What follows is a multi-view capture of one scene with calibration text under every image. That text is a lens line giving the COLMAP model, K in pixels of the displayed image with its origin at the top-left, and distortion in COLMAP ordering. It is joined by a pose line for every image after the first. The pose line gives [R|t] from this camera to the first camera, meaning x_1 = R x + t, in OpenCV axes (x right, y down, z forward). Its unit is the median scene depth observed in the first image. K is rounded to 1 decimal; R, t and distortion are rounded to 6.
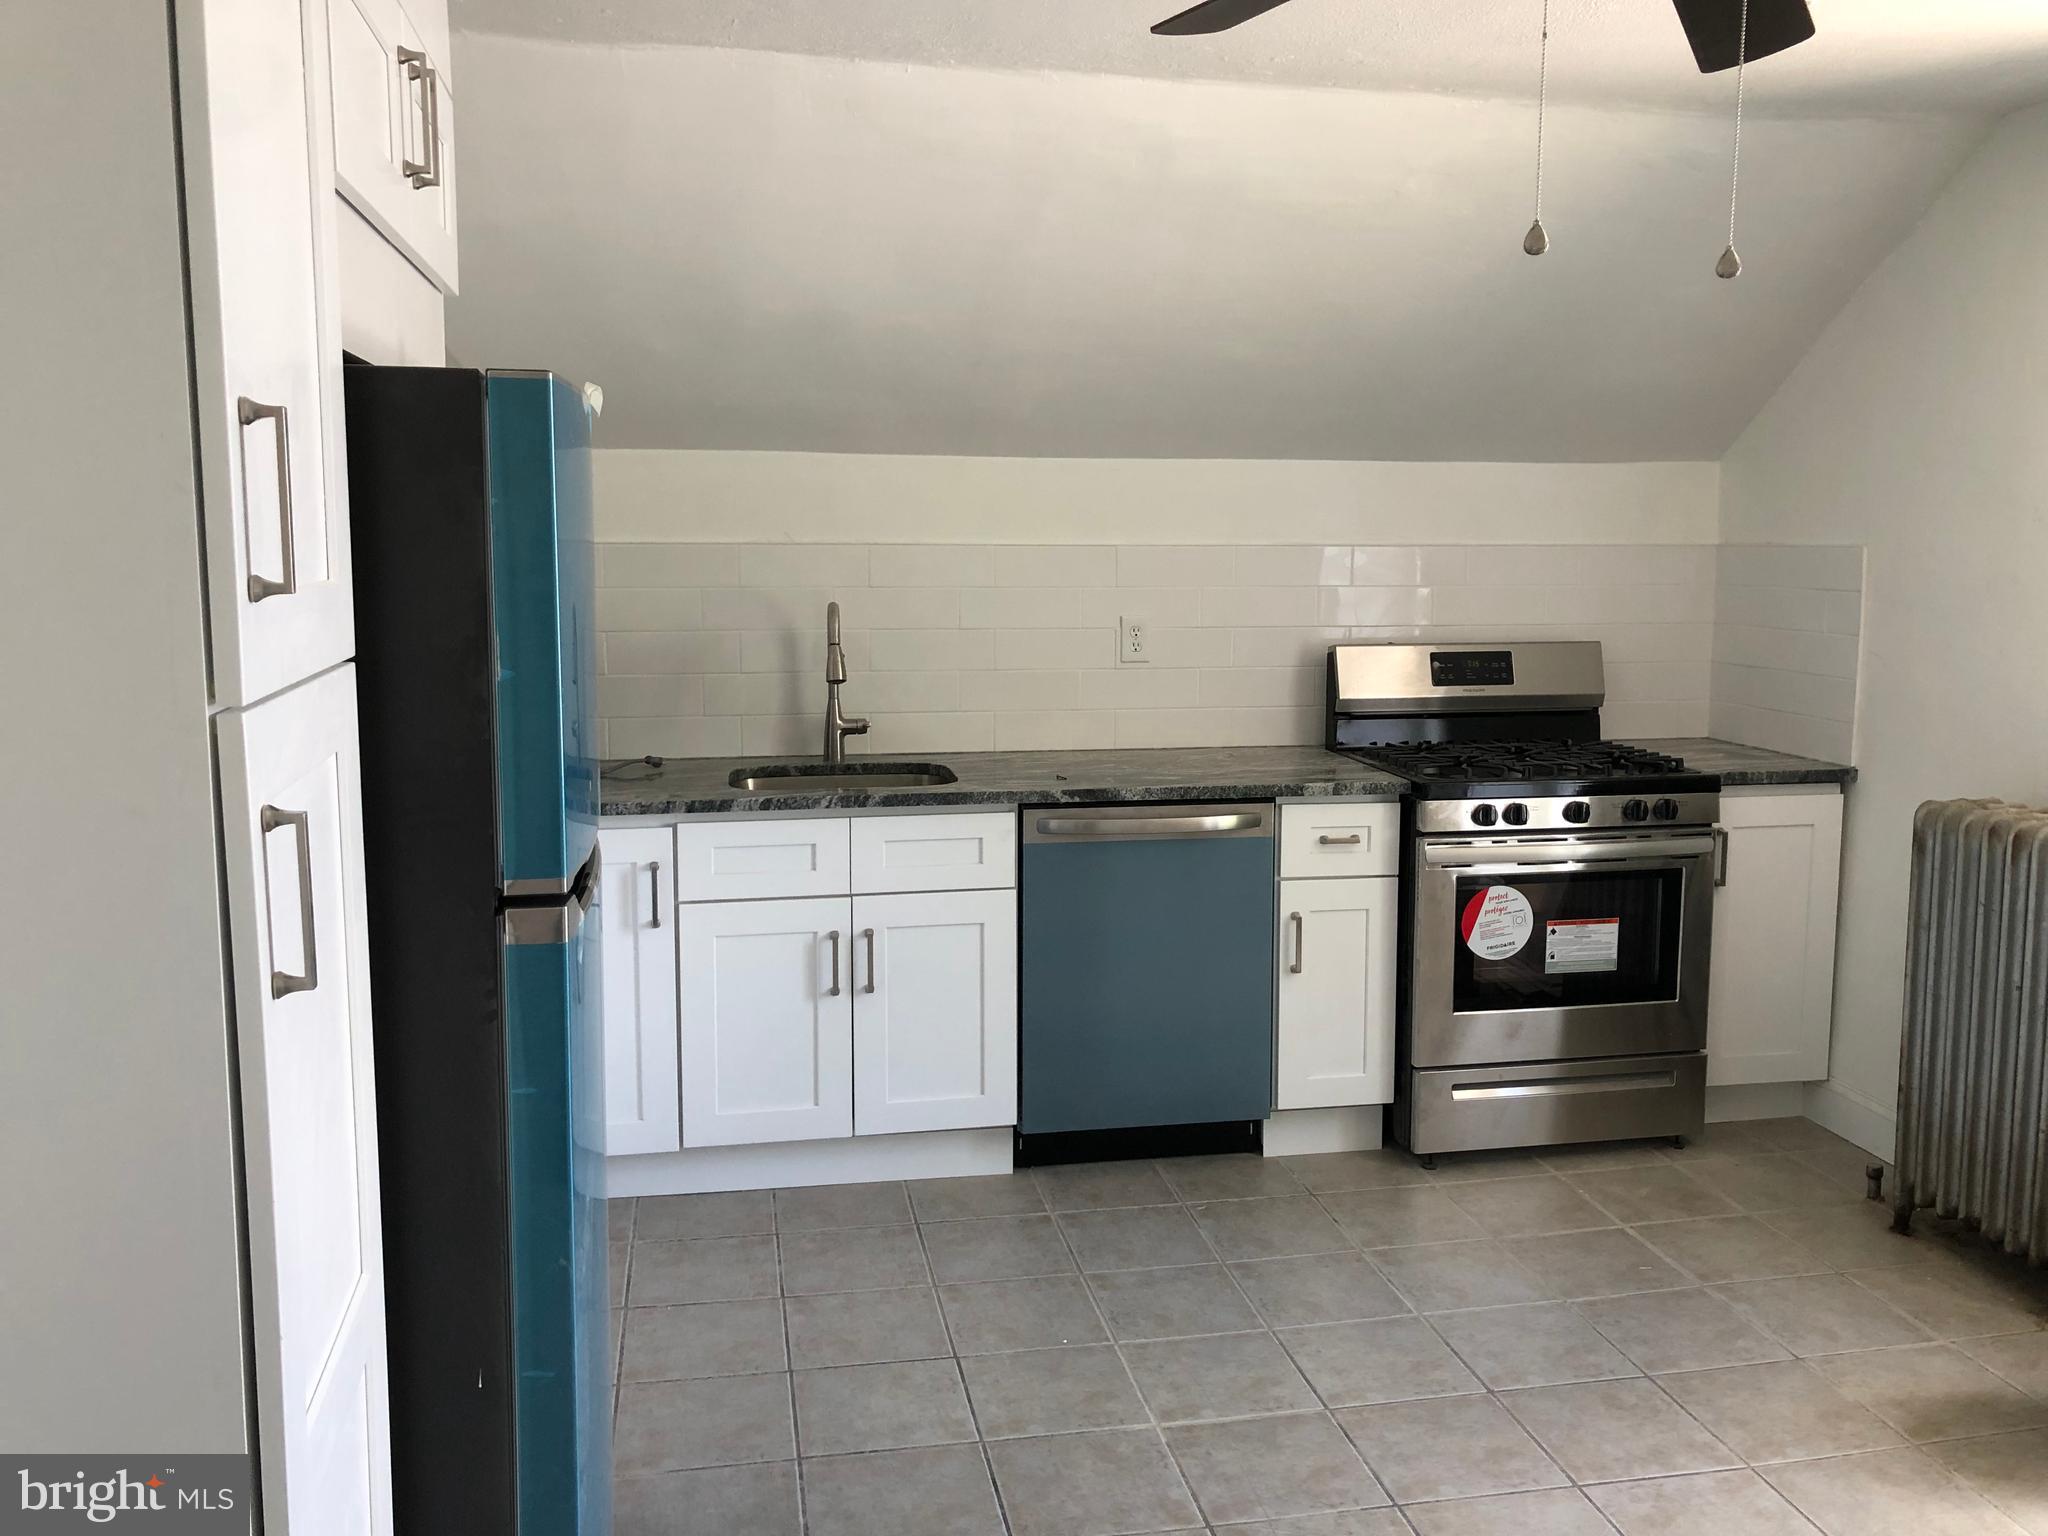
lens RADIAL K [[1628.9, 0, 1026.2], [0, 1628.9, 797.9], [0, 0, 1]] dist [0.069697, 0.000616]
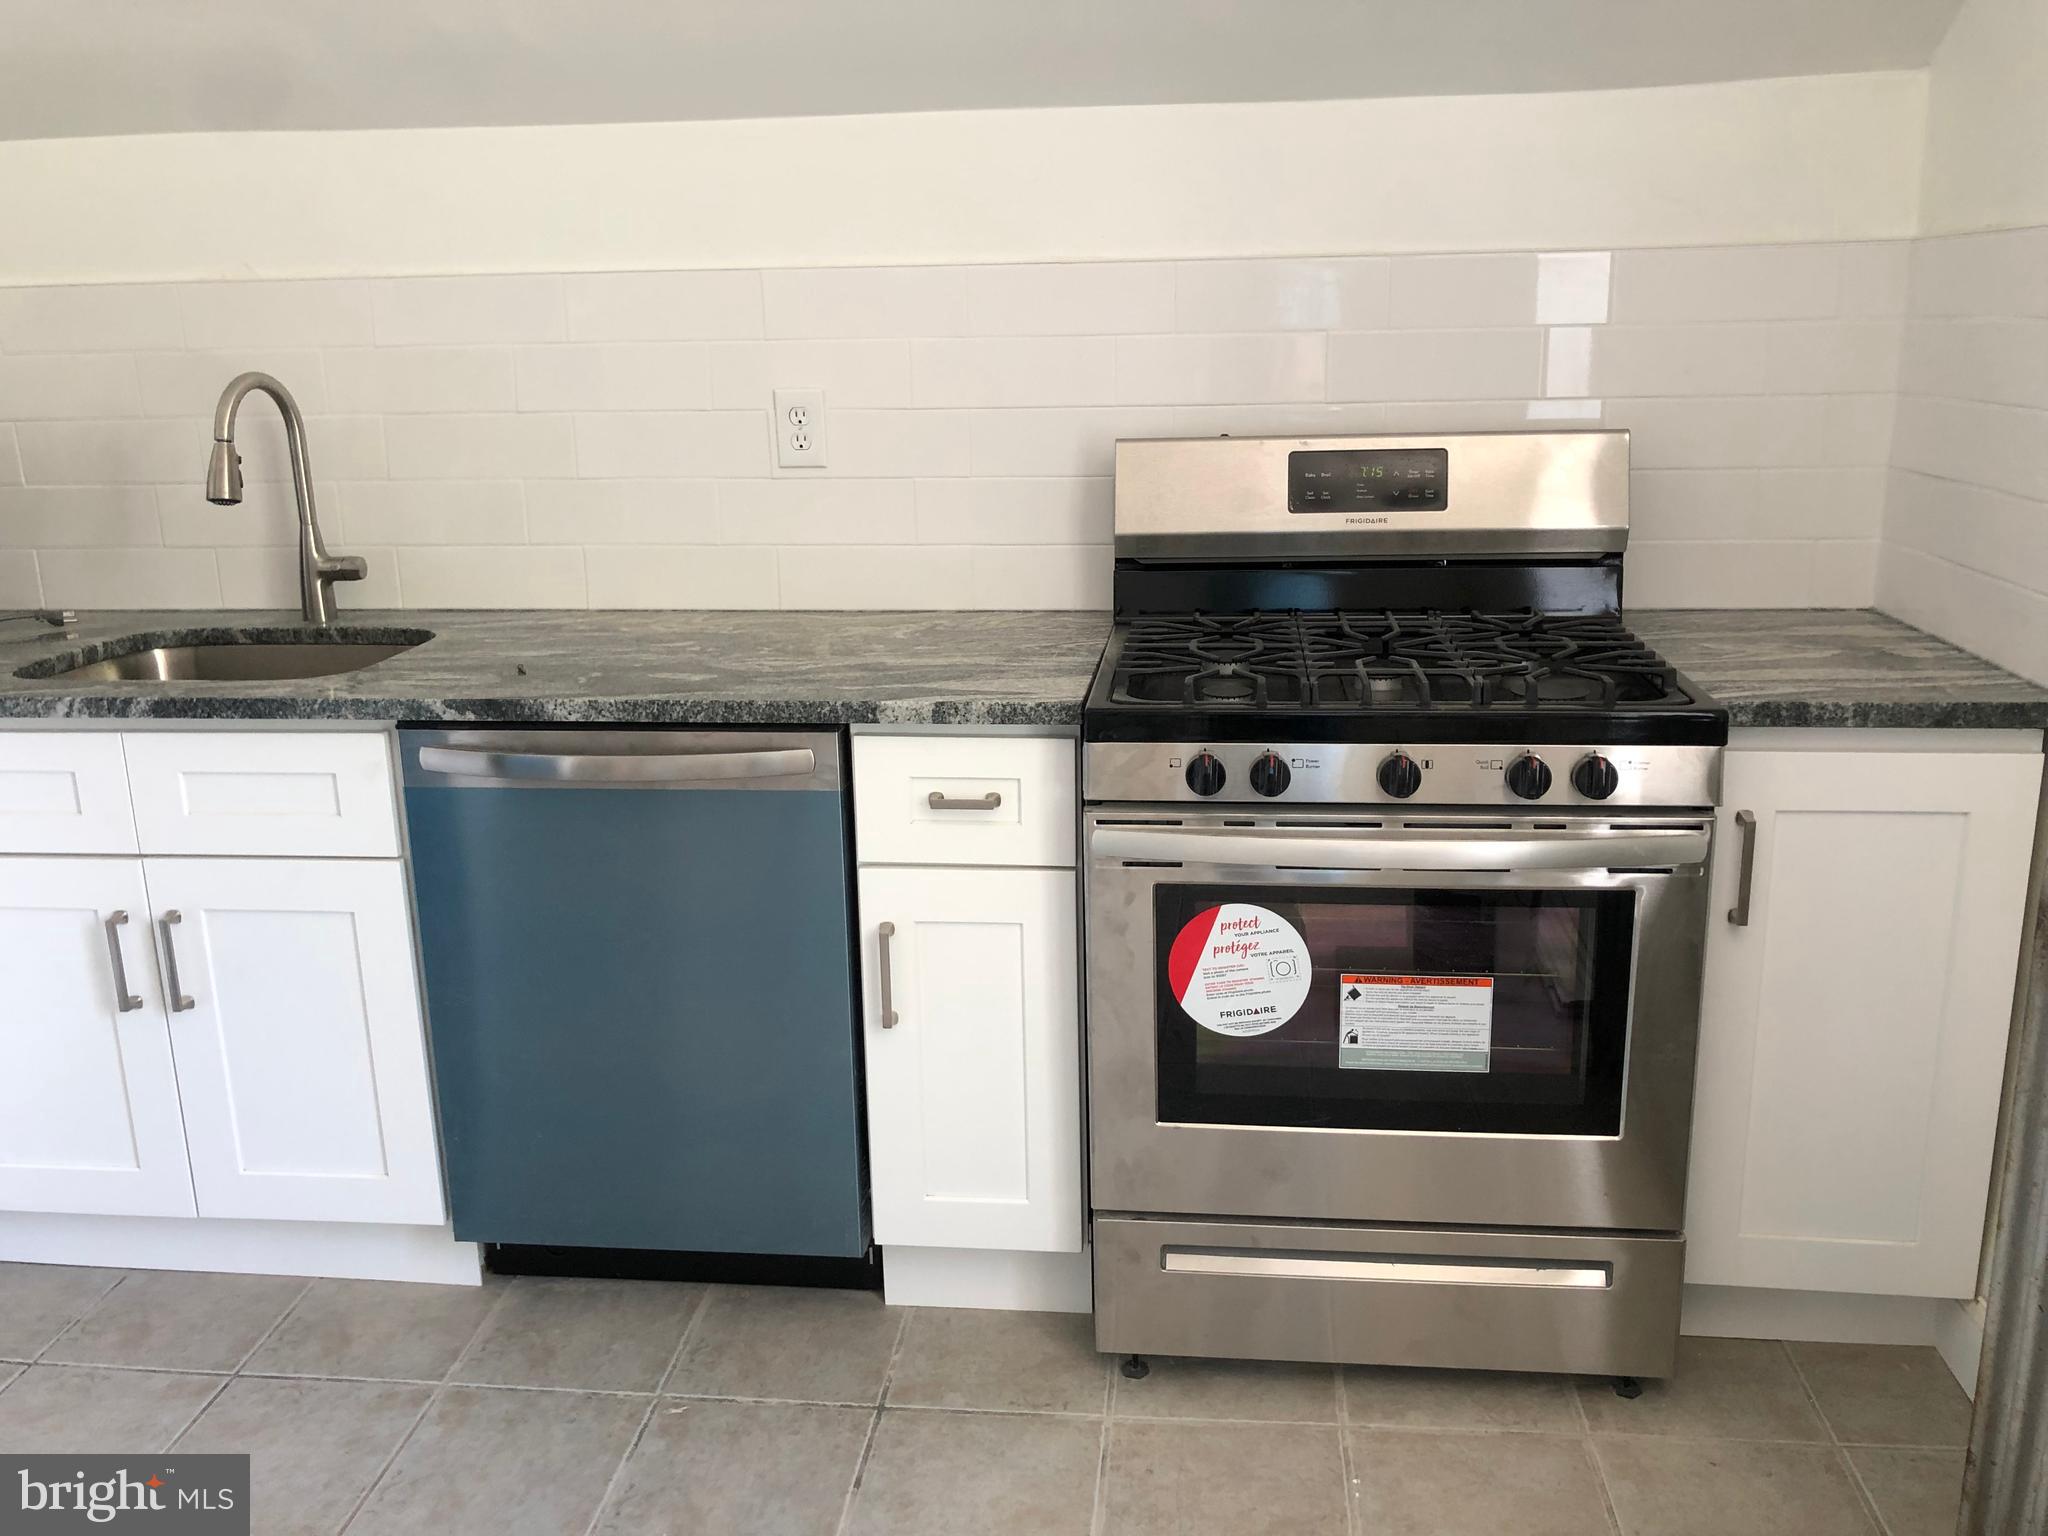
lens RADIAL K [[1673.6, 0, 1024.0], [0, 1673.6, 768.0], [0, 0, 1]] dist [0.055610, -0.041852]
pose [[0.951264, 0.056521, -0.303153, 0.382629], [-0.020972, 0.992641, 0.119264, -0.053747], [0.307663, -0.107093, 0.945449, 0.465955]]
